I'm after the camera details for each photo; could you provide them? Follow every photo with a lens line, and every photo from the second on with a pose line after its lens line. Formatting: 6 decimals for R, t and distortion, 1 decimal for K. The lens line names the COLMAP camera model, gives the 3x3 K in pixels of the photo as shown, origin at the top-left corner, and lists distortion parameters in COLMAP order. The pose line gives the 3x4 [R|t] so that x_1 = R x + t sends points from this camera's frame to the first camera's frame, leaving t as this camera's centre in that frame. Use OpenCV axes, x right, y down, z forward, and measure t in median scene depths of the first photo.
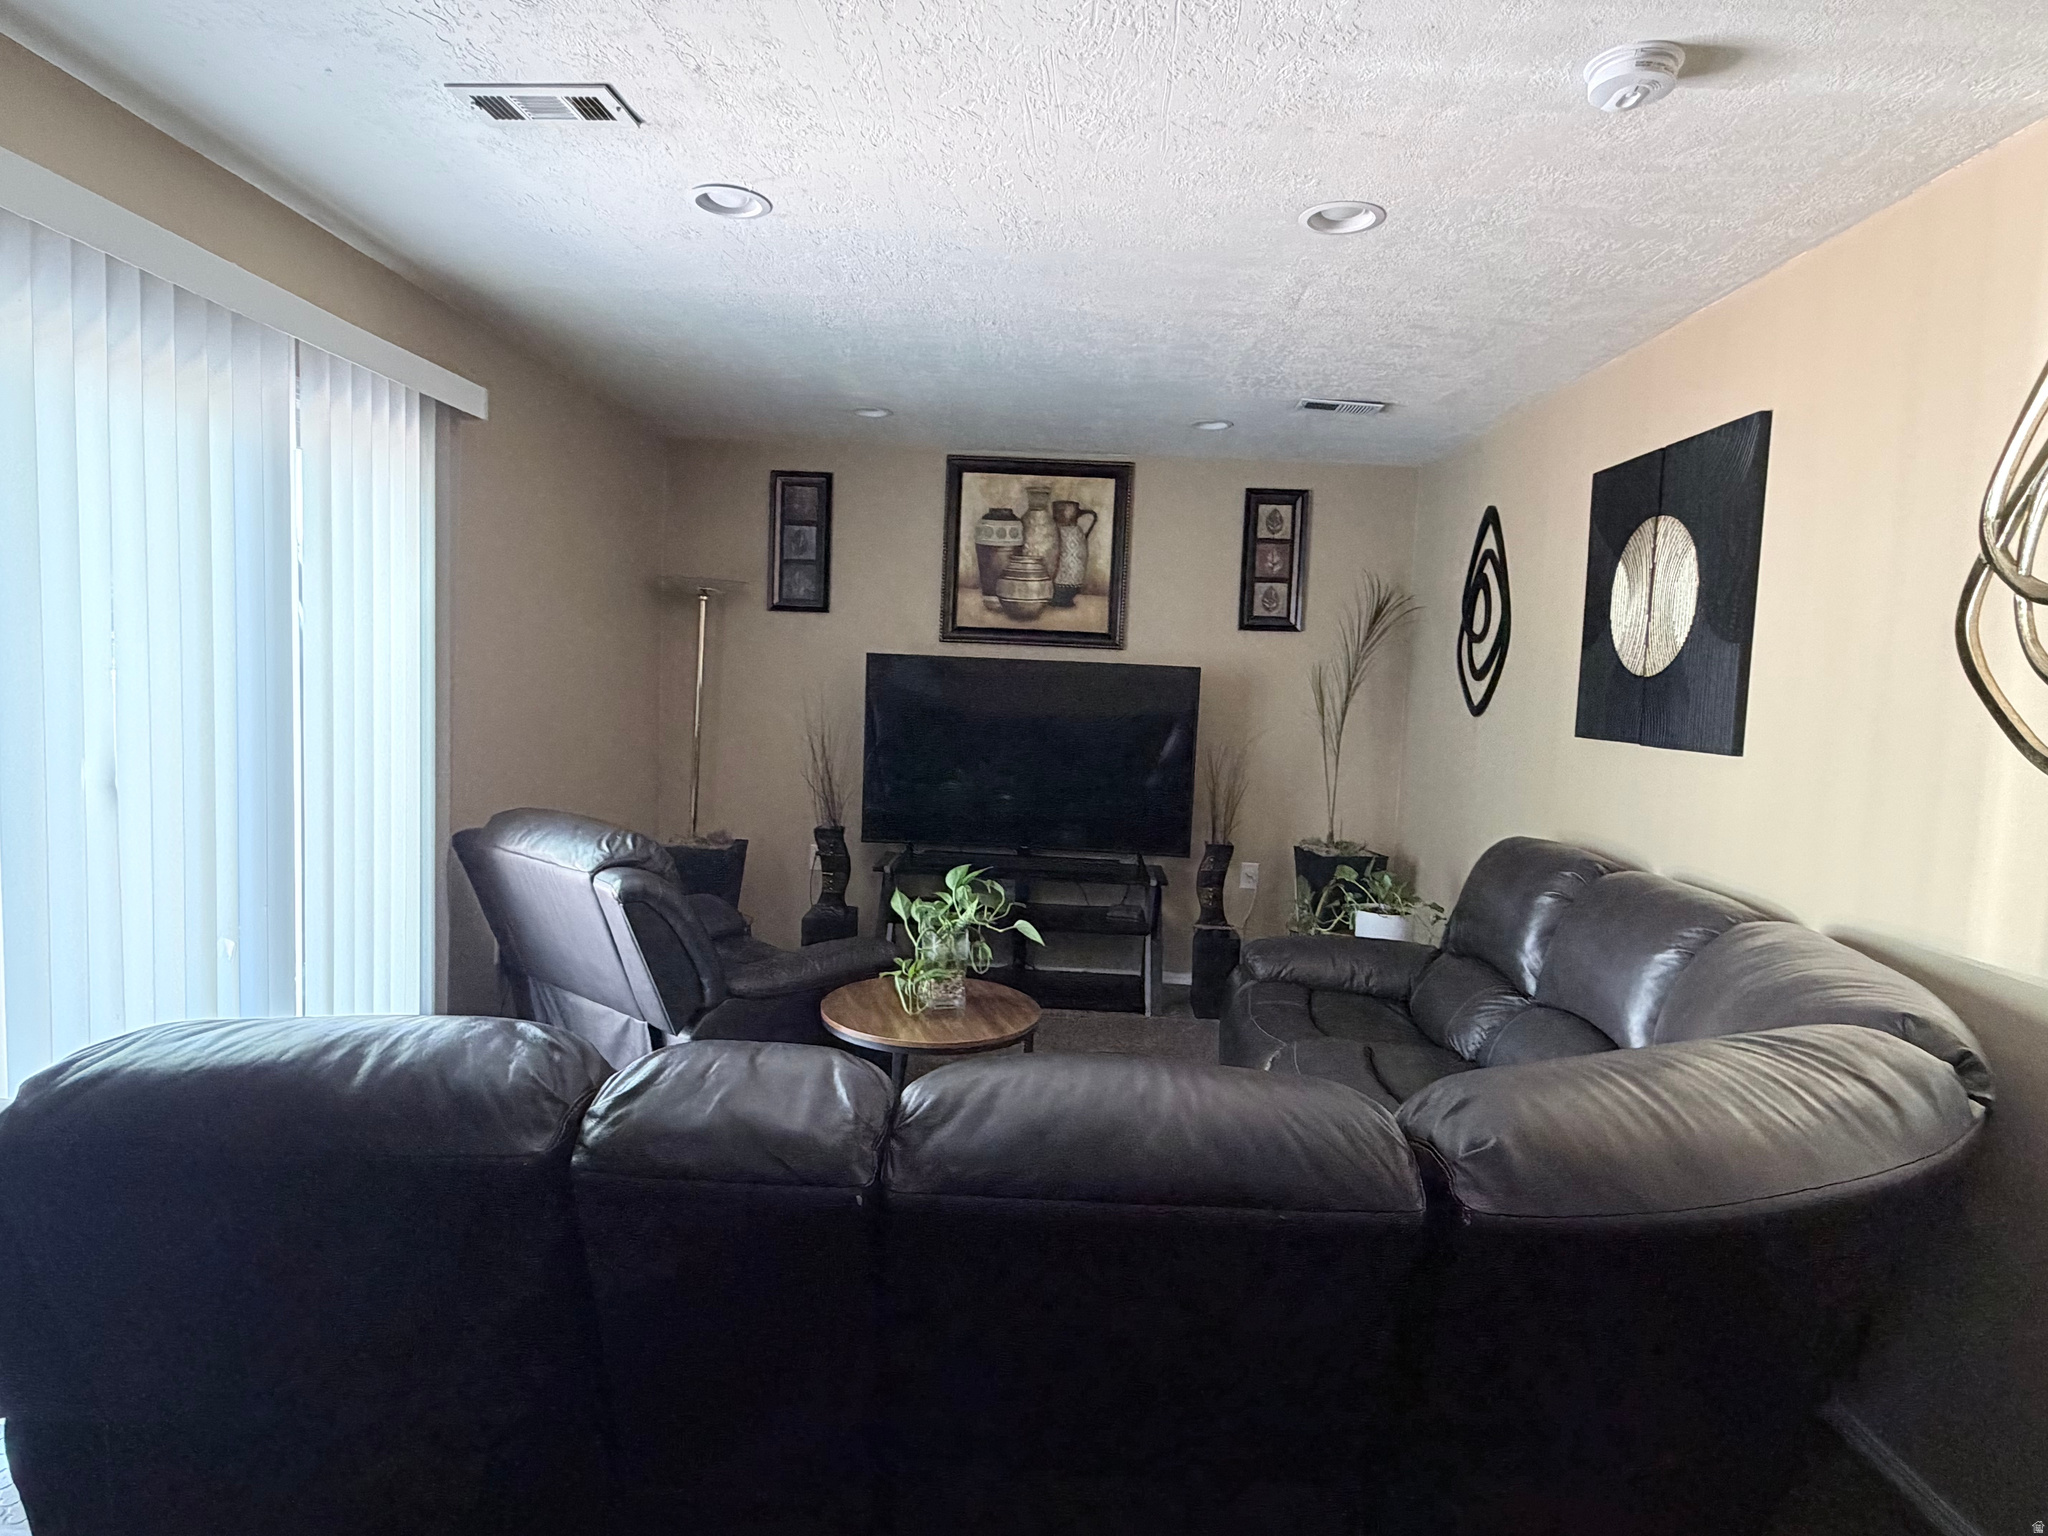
lens RADIAL K [[1138.3, 0, 1021.6], [0, 1138.3, 769.4], [0, 0, 1]] dist [-0.002237, -0.000569]
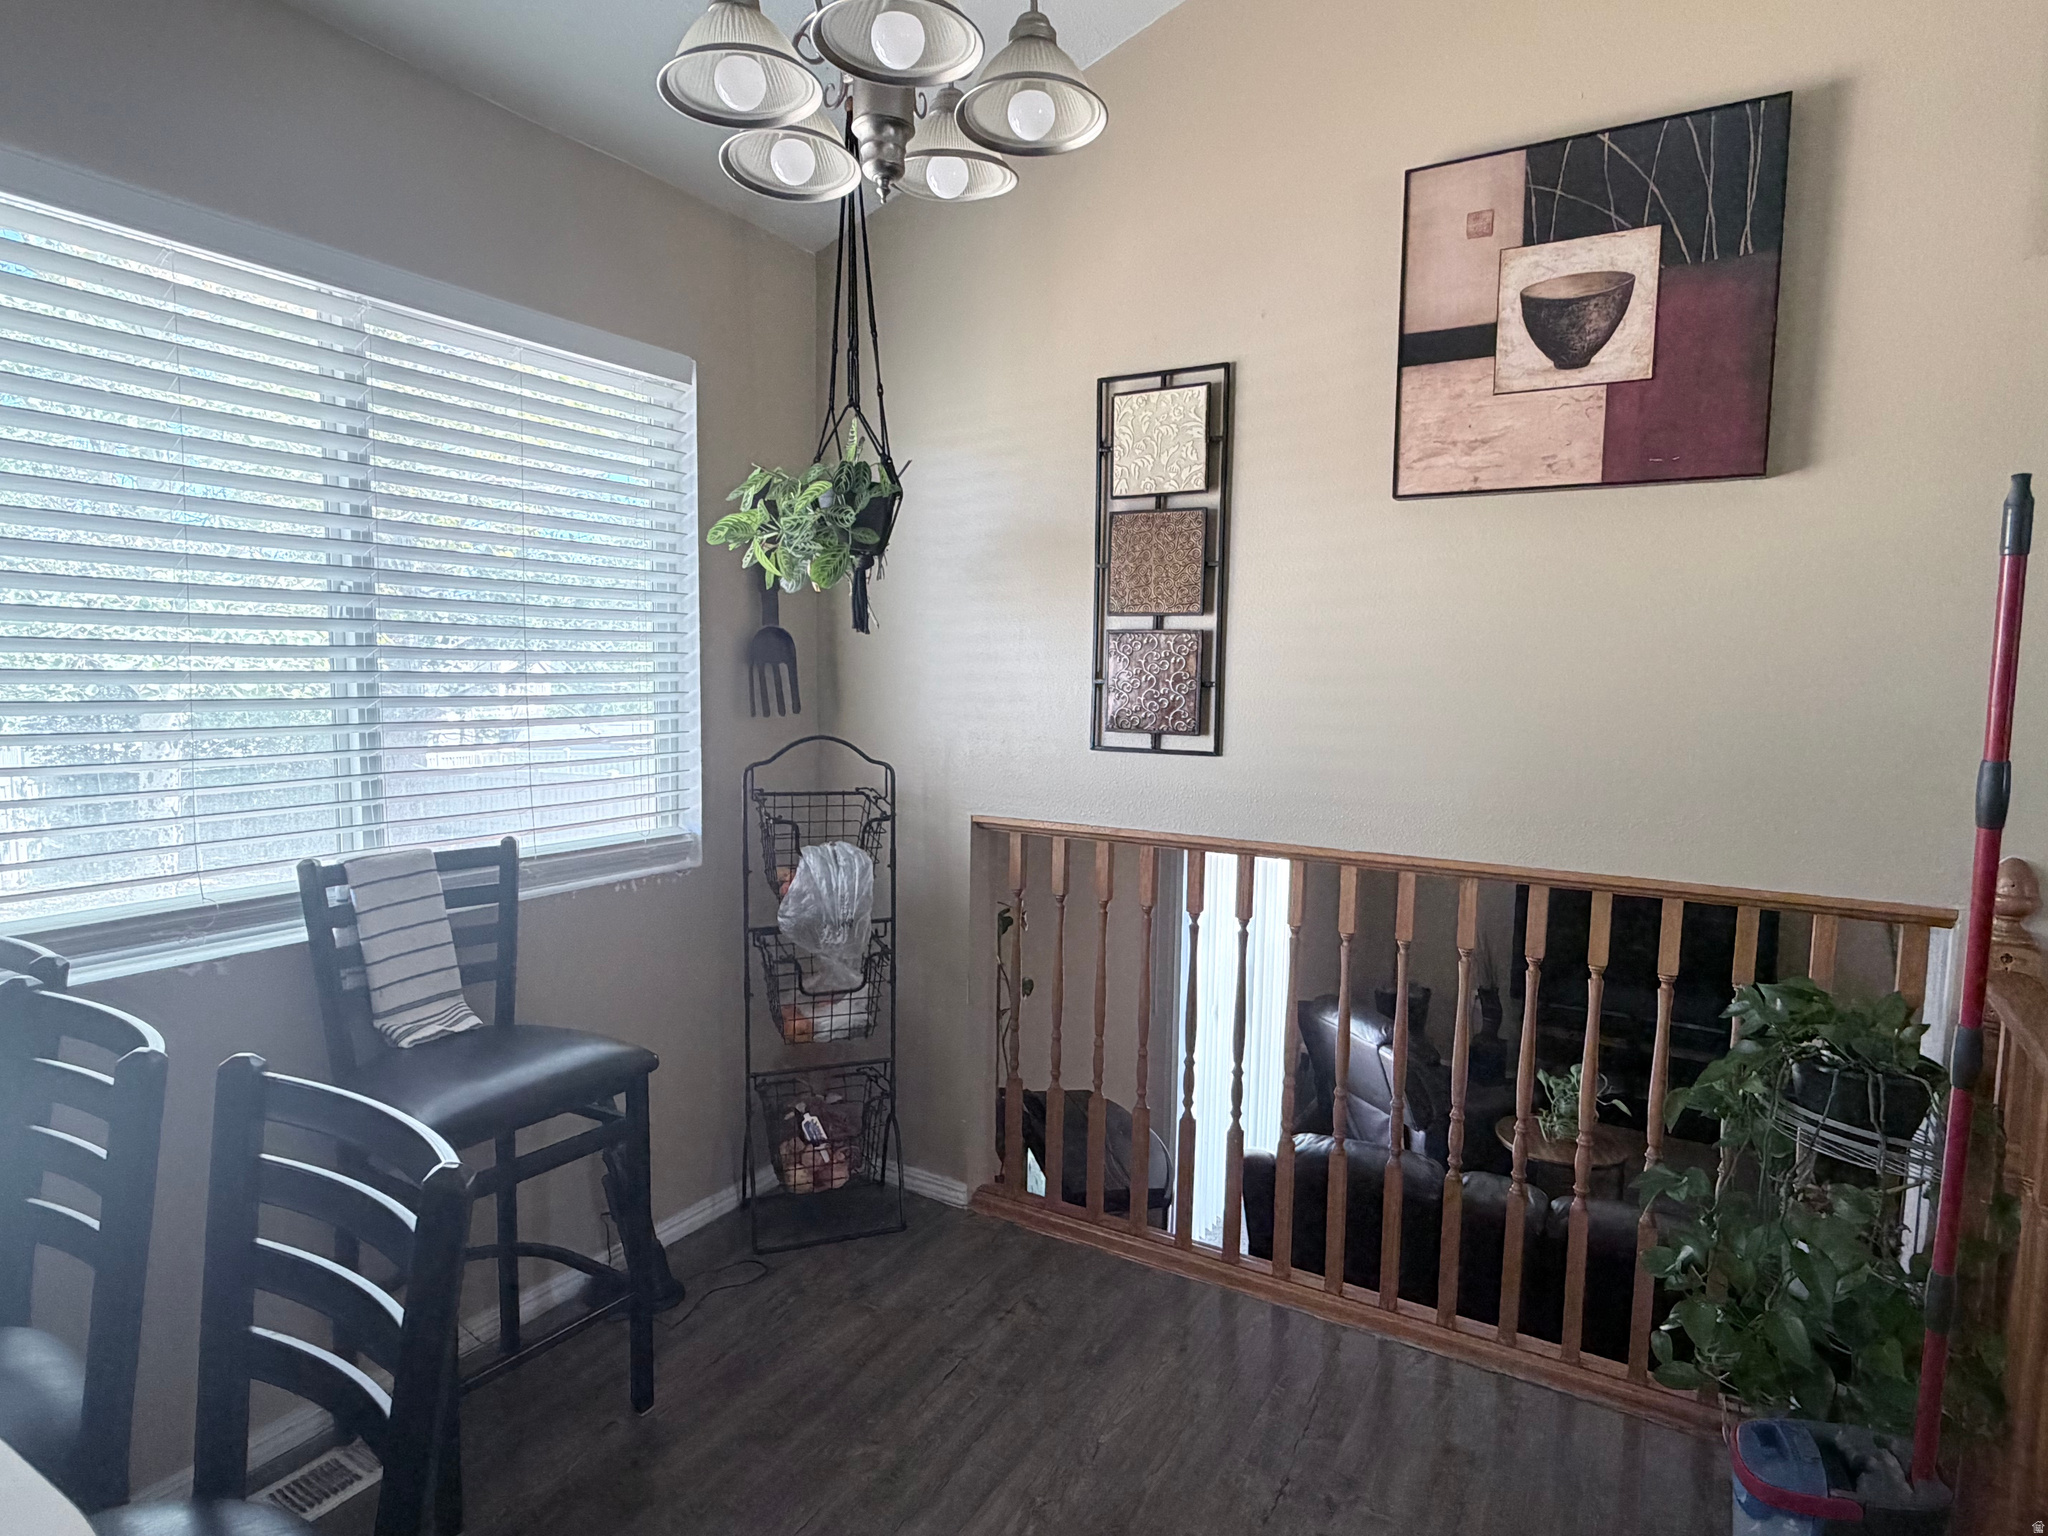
lens RADIAL K [[1138.3, 0, 1027.9], [0, 1138.3, 771.1], [0, 0, 1]] dist [-0.002237, -0.000569]
pose [[0.869148, 0.019824, -0.494154, 0.069359], [-0.020813, 0.999777, 0.003502, -0.380000], [0.494113, 0.007241, 0.869367, -1.038318]]
